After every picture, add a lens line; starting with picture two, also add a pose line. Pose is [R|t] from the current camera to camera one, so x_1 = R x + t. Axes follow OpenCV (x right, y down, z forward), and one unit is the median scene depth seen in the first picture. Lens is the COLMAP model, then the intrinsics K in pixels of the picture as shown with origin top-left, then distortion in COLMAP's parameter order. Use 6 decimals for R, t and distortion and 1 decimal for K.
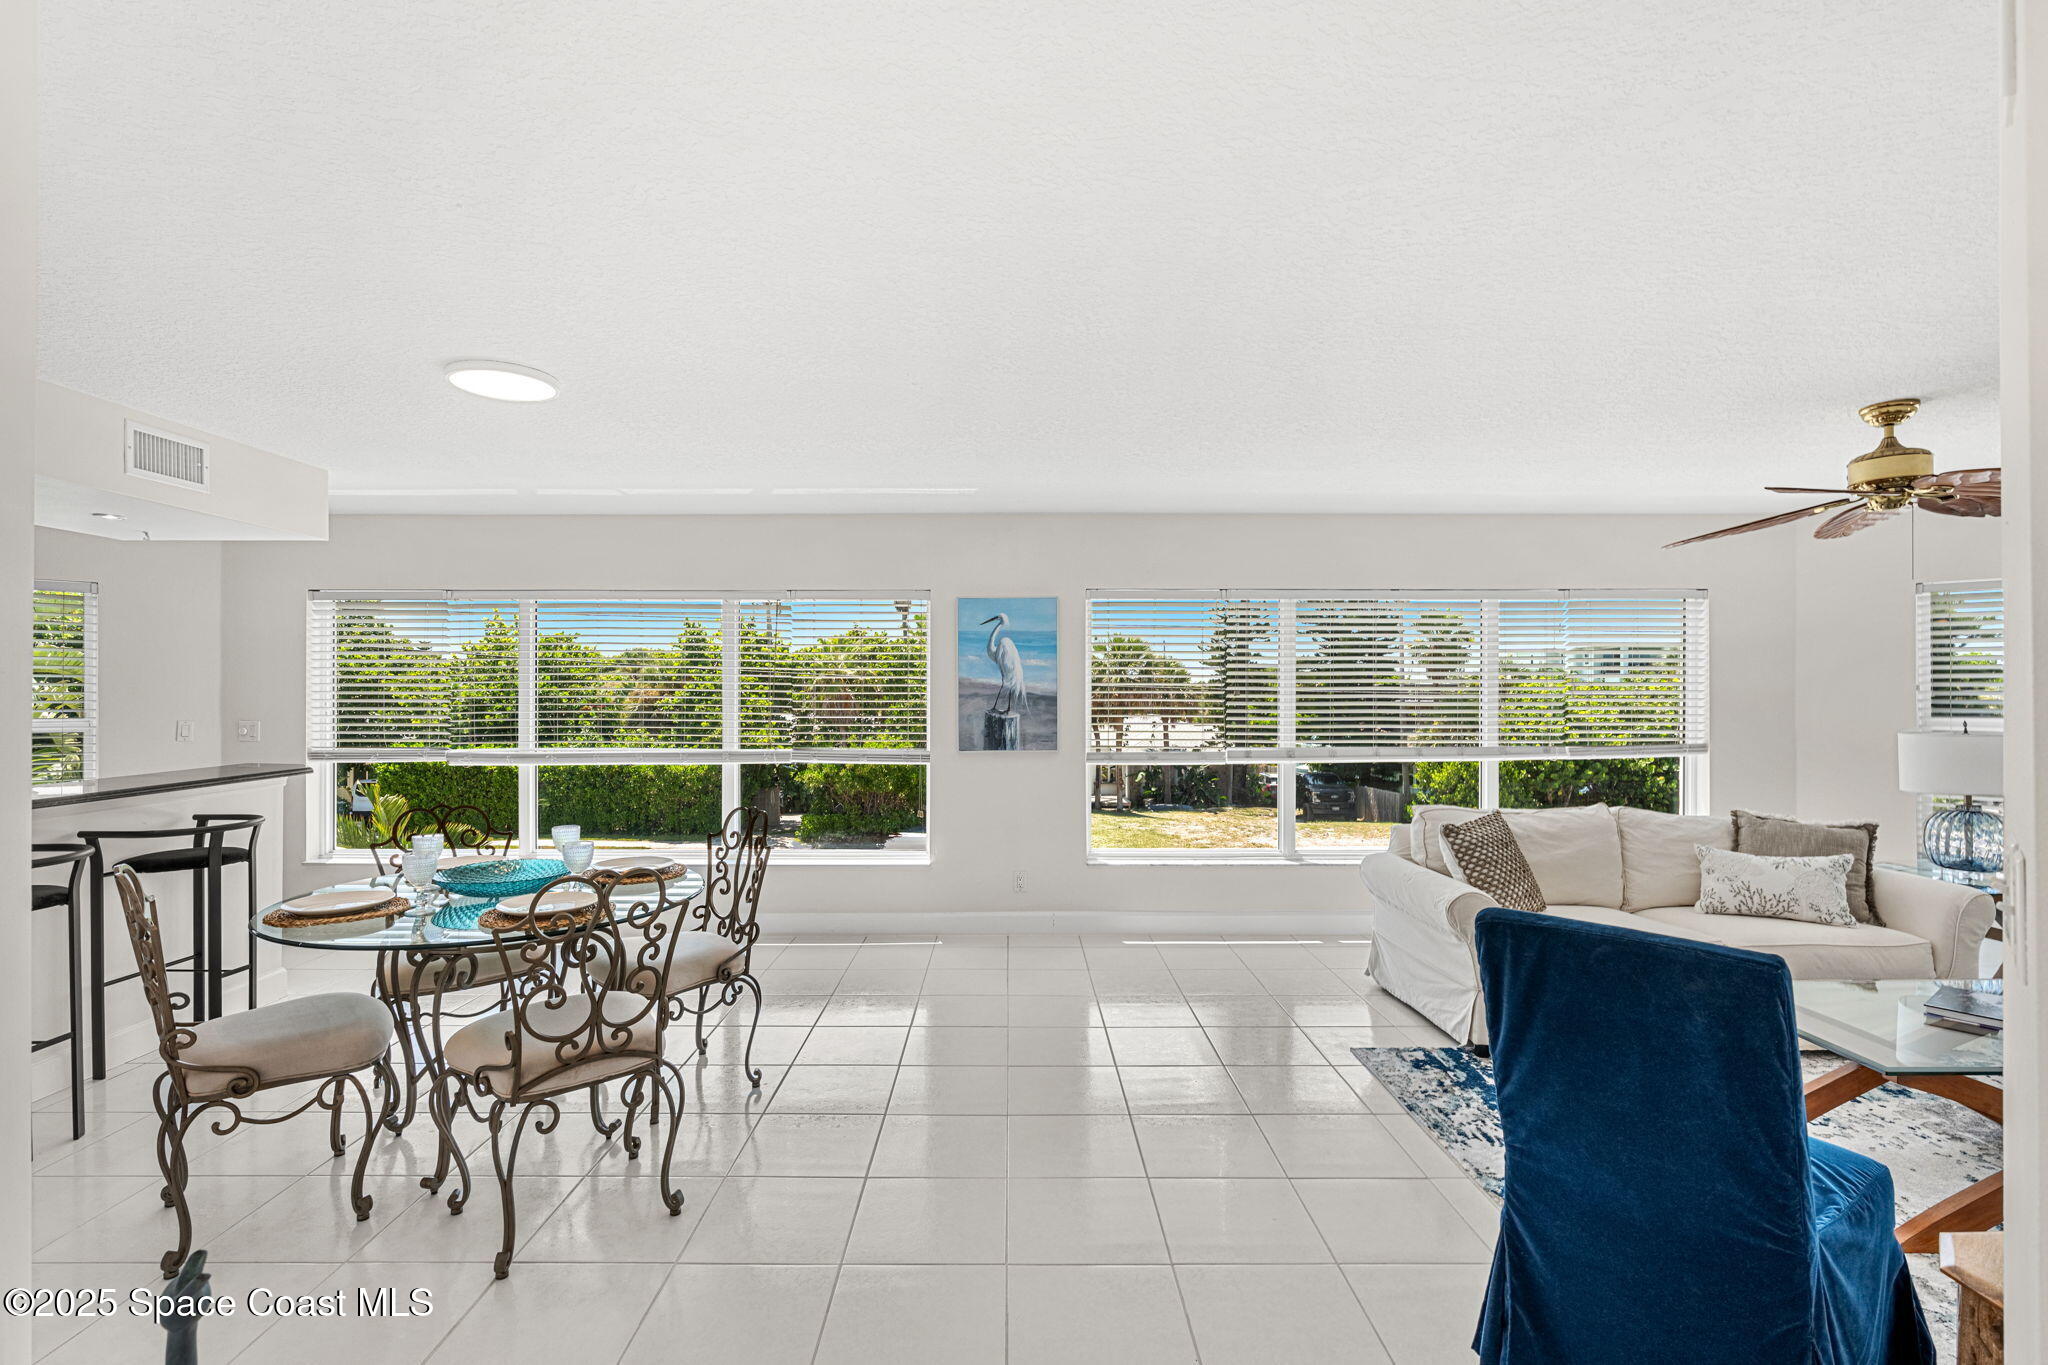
lens RADIAL K [[934.3, 0, 997.7], [0, 934.3, 693.4], [0, 0, 1]] dist [-0.004278, 0.000173]
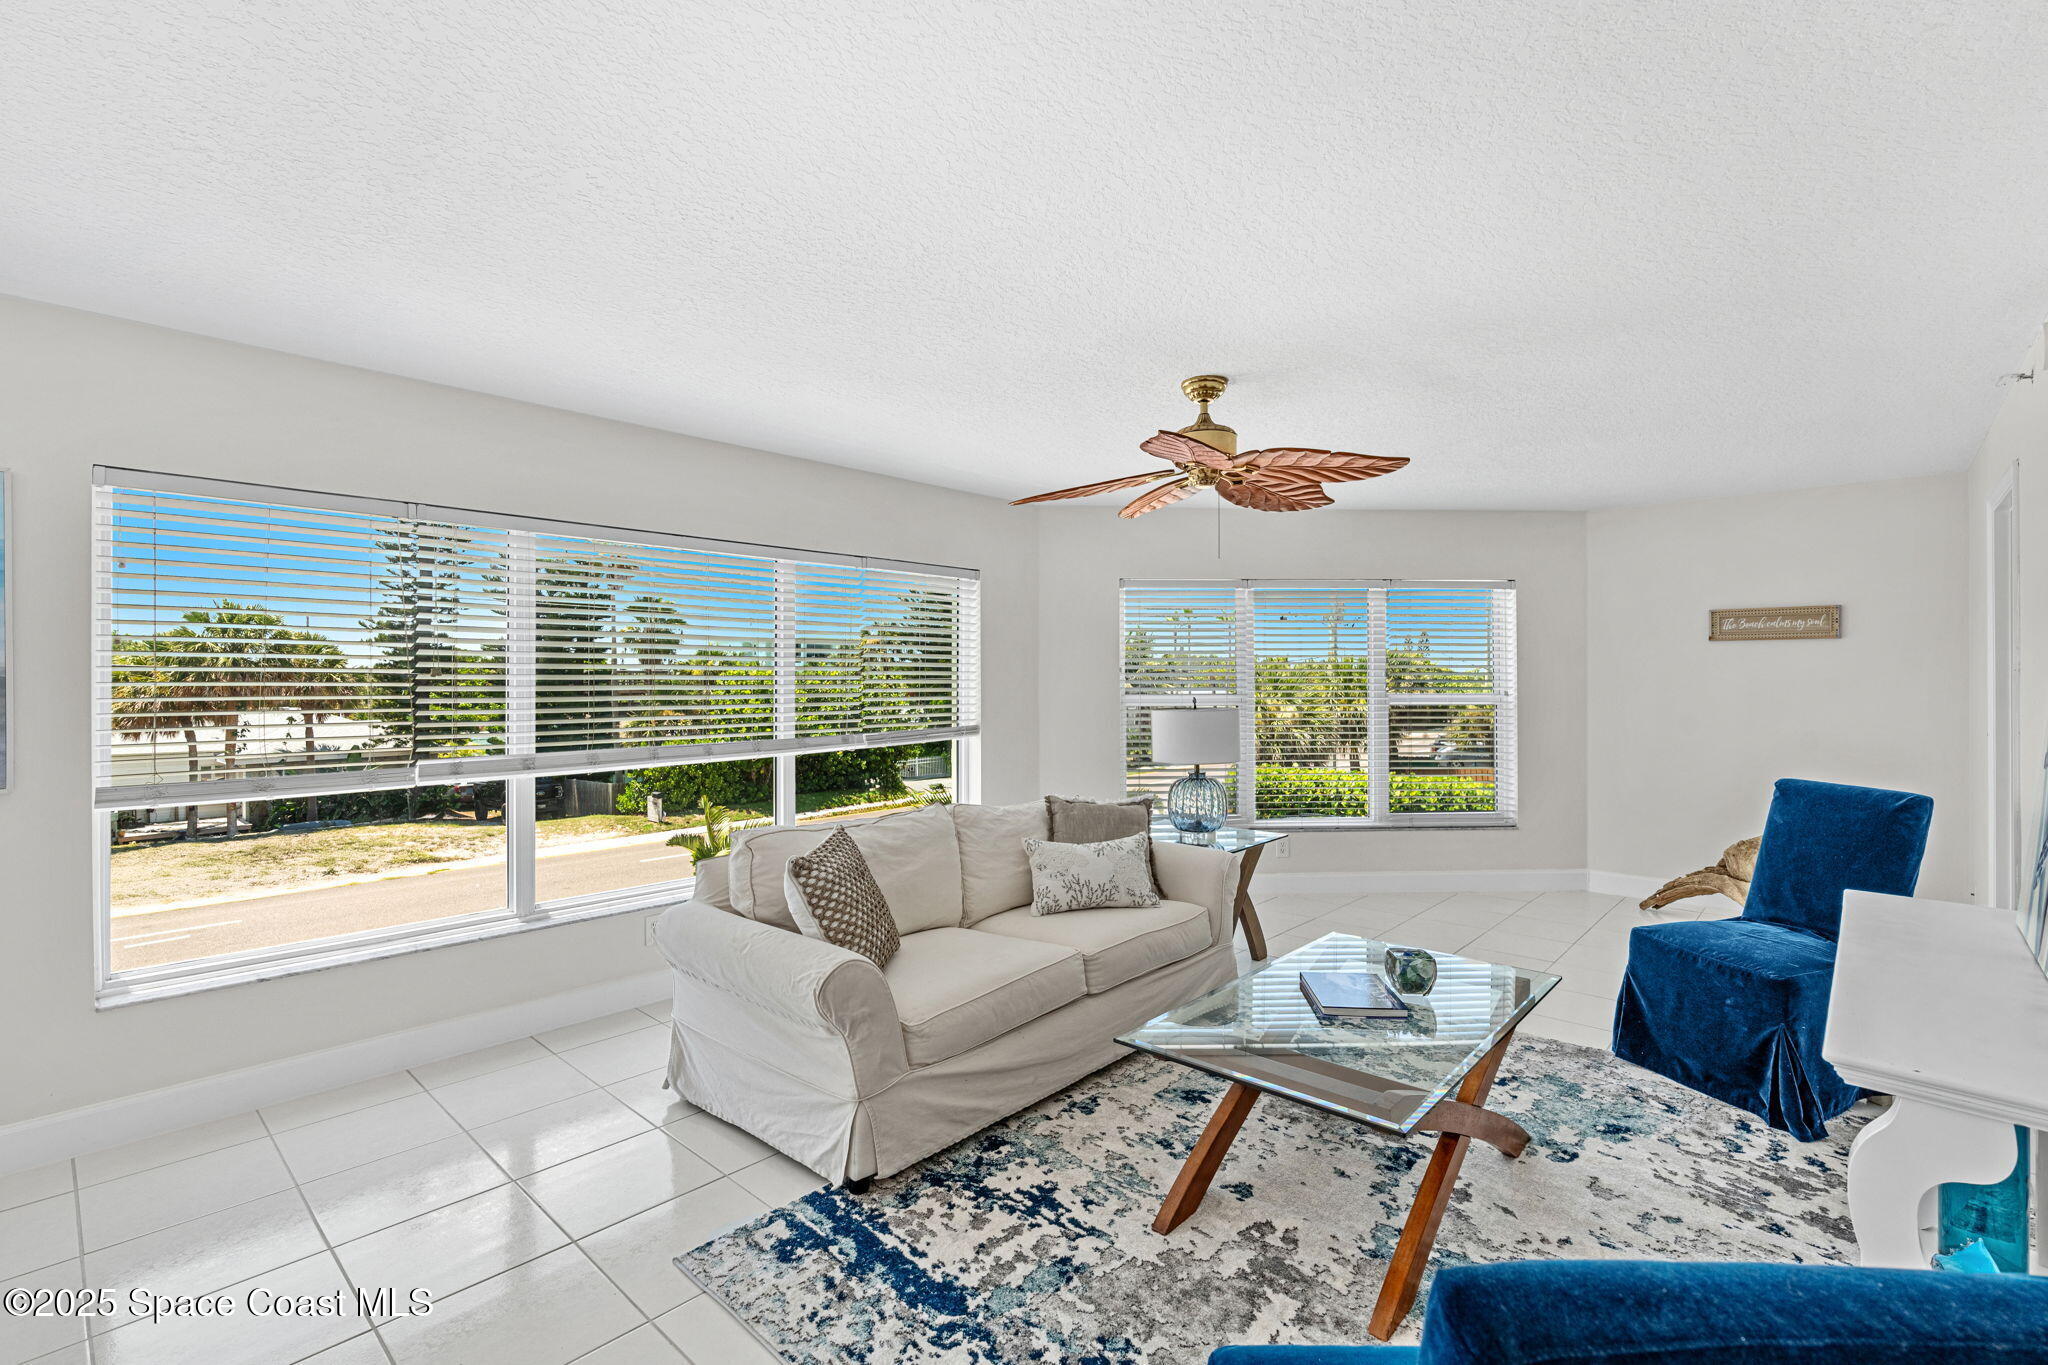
lens RADIAL K [[921.1, 0, 1035.1], [0, 921.1, 684.9], [0, 0, 1]] dist [-0.006772, 0.000144]
pose [[0.662852, -0.004091, 0.748739, 0.064309], [0.001158, 0.999989, 0.004440, 0.006284], [-0.748750, -0.002076, 0.662850, 0.302629]]
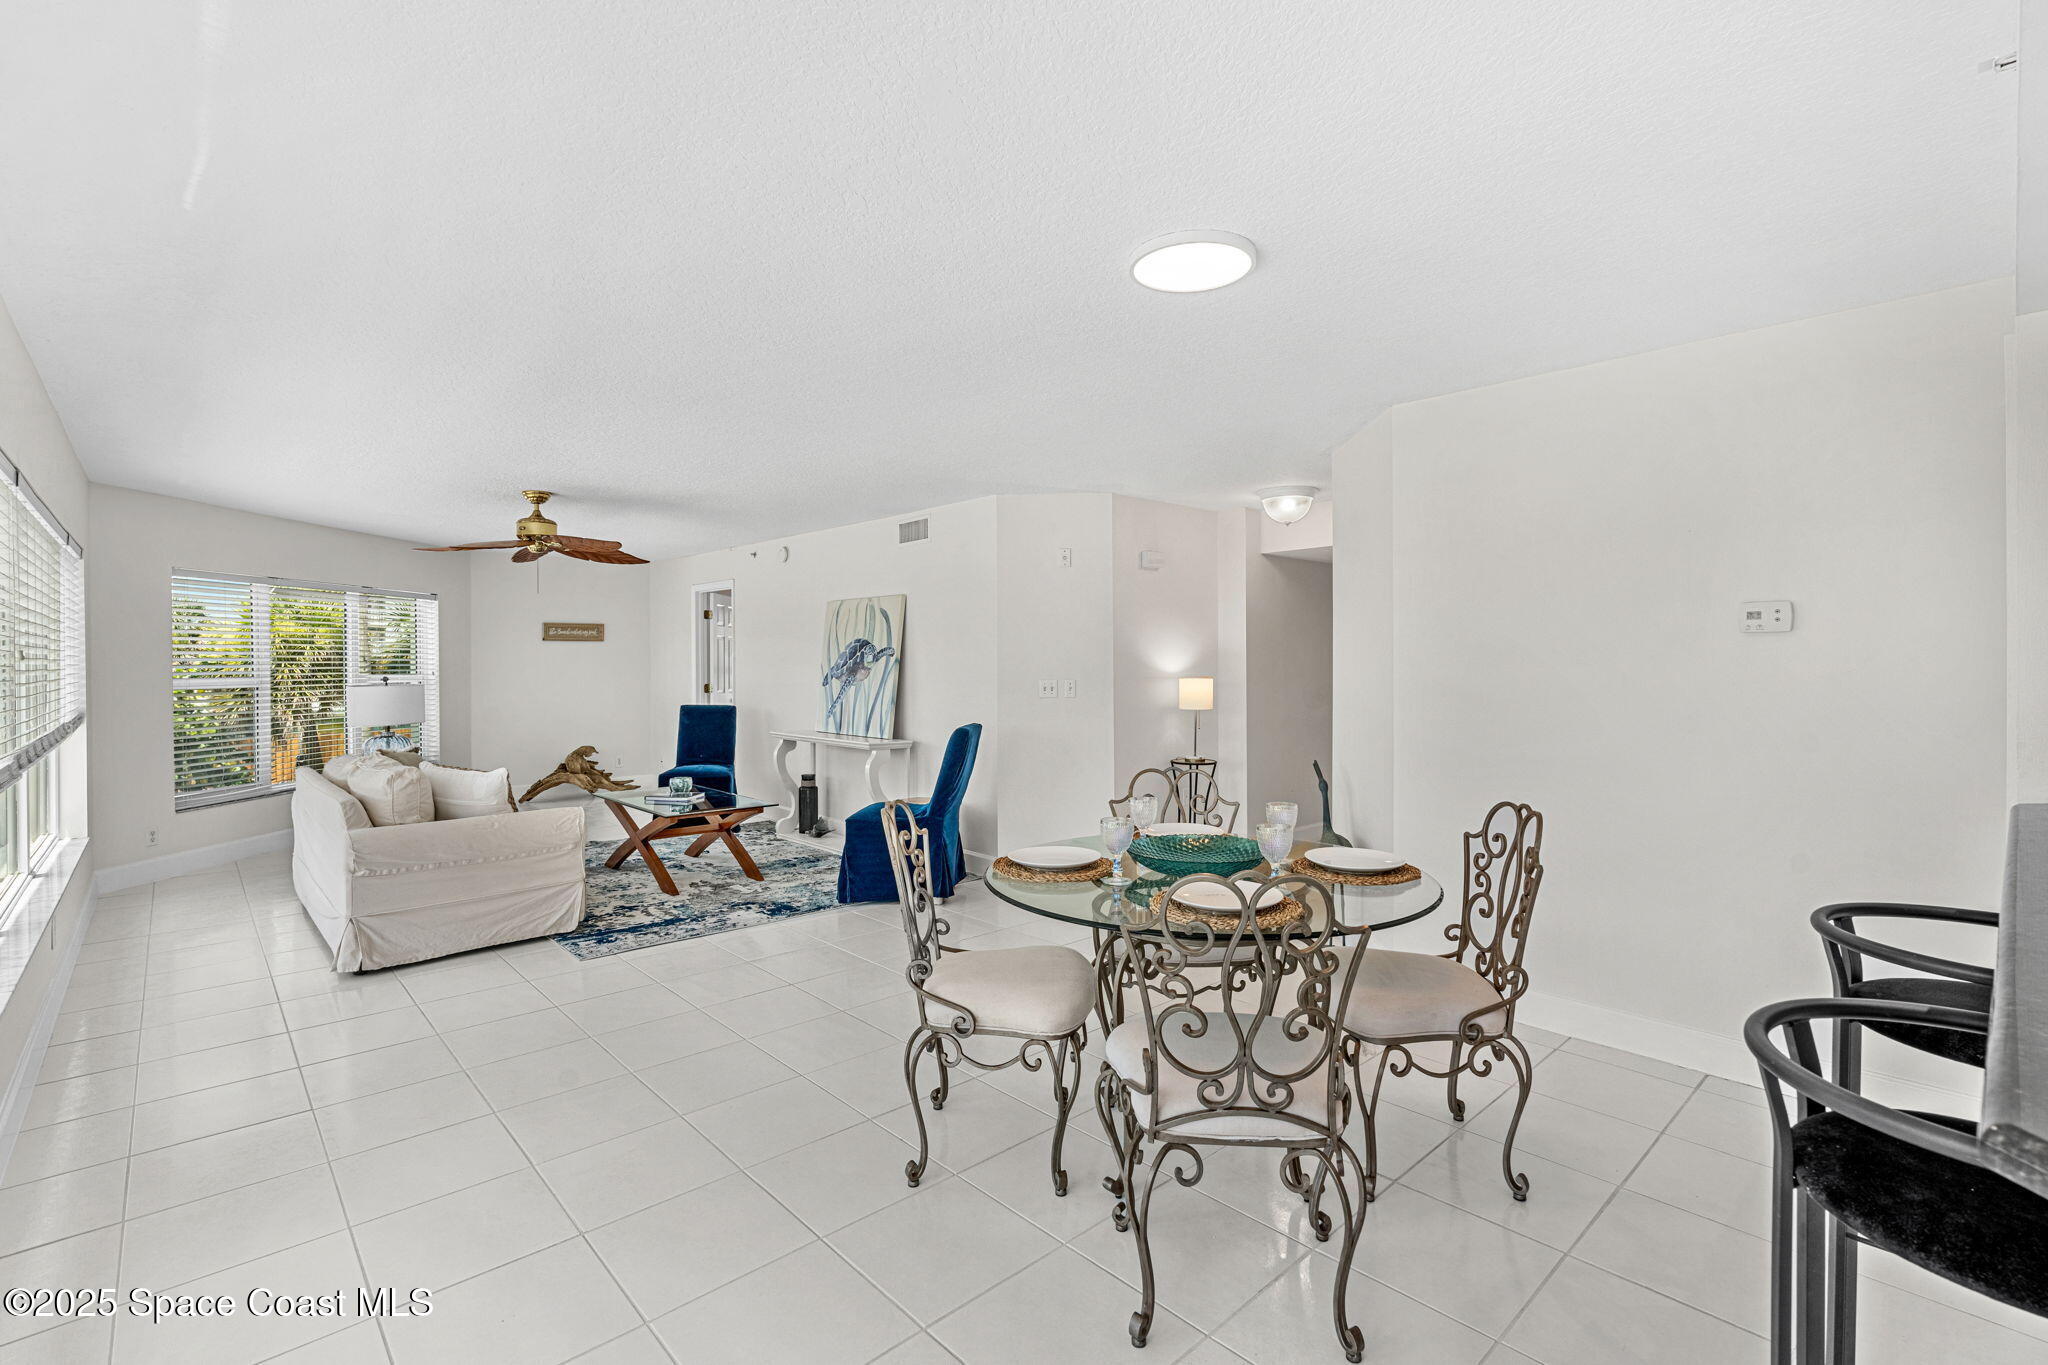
lens RADIAL K [[921.1, 0, 1035.1], [0, 921.1, 684.9], [0, 0, 1]] dist [-0.006772, 0.000144]
pose [[-0.689995, -0.014912, 0.723661, -0.580876], [0.004643, 0.999676, 0.025027, 0.007368], [-0.723799, 0.020629, -0.689702, 0.951129]]
